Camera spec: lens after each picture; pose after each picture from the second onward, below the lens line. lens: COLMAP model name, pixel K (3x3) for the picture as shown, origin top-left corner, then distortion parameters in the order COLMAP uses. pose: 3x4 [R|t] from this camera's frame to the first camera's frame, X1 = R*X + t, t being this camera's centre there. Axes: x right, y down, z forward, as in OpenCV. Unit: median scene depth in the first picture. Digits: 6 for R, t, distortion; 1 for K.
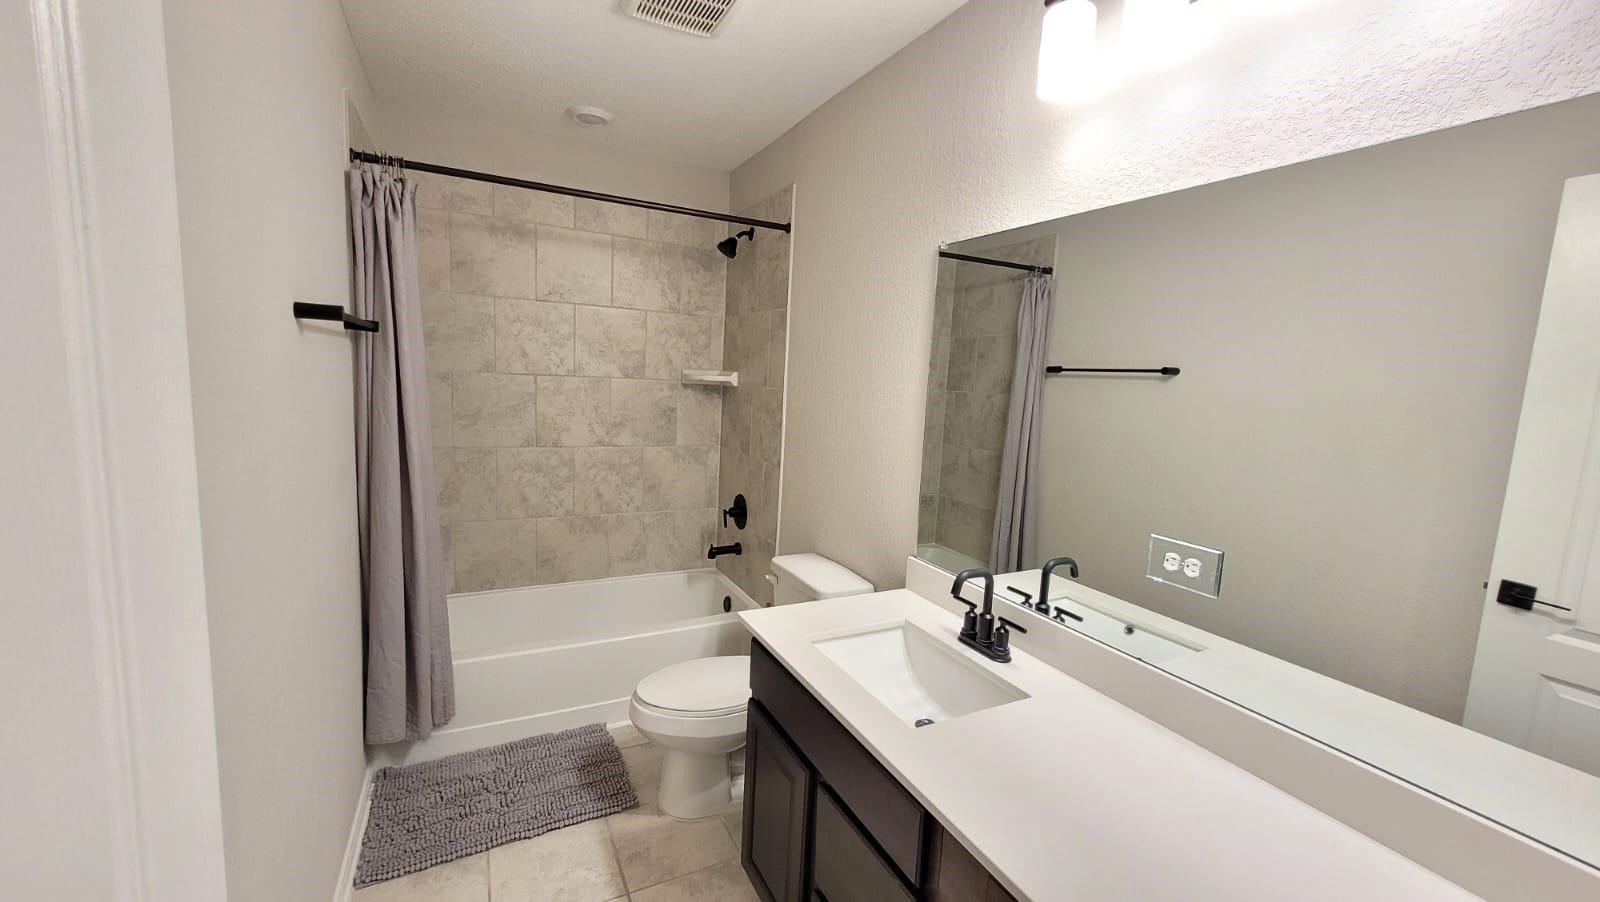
lens RADIAL K [[637.9, 0, 807.6], [0, 637.9, 451.8], [0, 0, 1]] dist [0.007755, -0.001072]
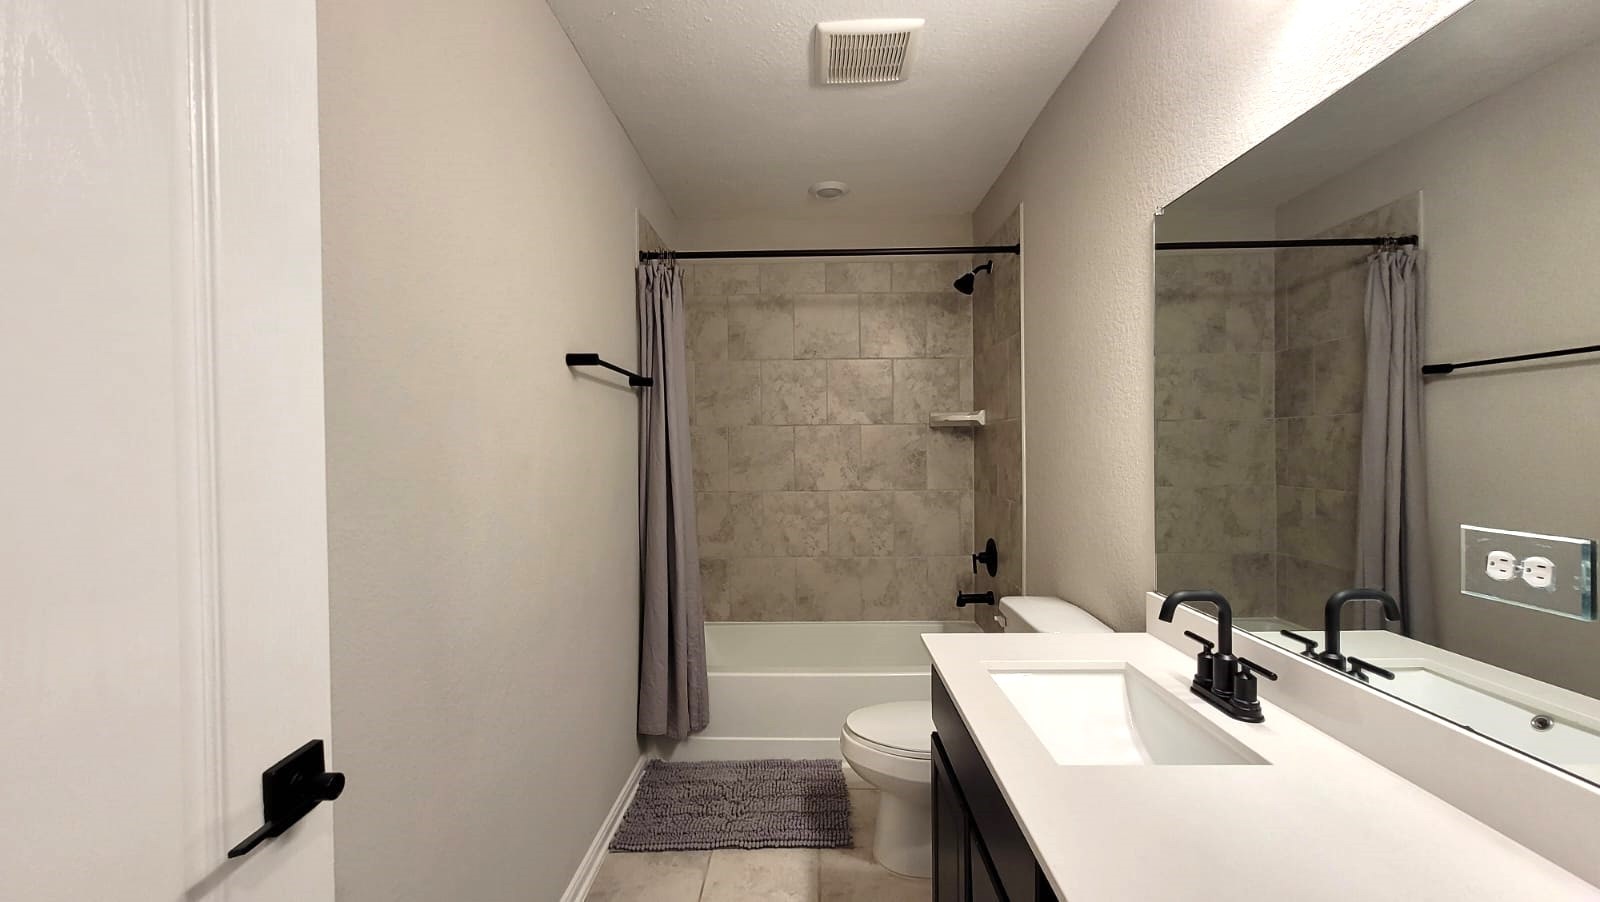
lens RADIAL K [[637.9, 0, 792.1], [0, 637.9, 444.3], [0, 0, 1]] dist [0.007755, -0.001072]
pose [[0.875772, -0.057655, -0.479269, 0.124100], [-0.002947, 0.992185, -0.124744, 0.061949], [0.482715, 0.110660, 0.868758, 0.047041]]
